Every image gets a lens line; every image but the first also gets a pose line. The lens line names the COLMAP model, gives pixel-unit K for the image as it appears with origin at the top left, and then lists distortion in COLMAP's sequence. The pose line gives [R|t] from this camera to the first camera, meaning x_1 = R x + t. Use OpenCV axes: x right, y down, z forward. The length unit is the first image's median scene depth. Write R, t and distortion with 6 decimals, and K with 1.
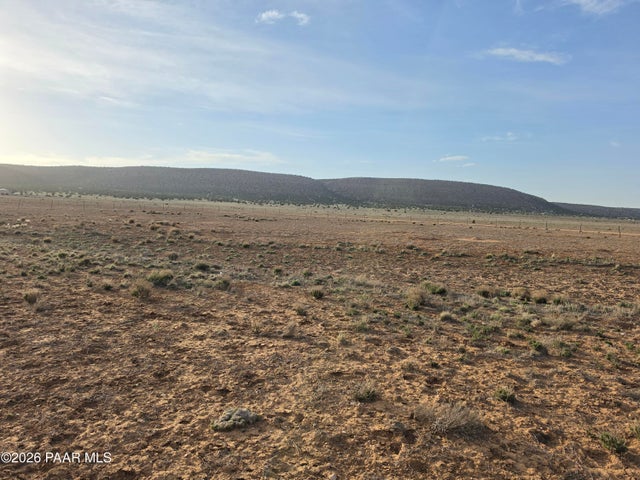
lens RADIAL K [[436.2, 0, 324.1], [0, 436.2, 240.8], [0, 0, 1]] dist [0.109502, -0.154795]
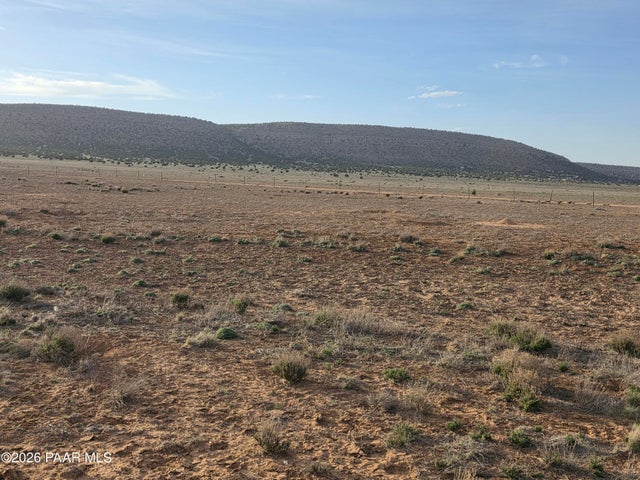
lens RADIAL K [[687.8, 0, 313.5], [0, 687.8, 237.7], [0, 0, 1]] dist [0.141472, -0.263819]
pose [[0.993398, -0.009301, 0.114345, -0.033205], [0.006824, 0.999734, 0.022038, -0.009889], [-0.114519, -0.021112, 0.993197, 0.162649]]
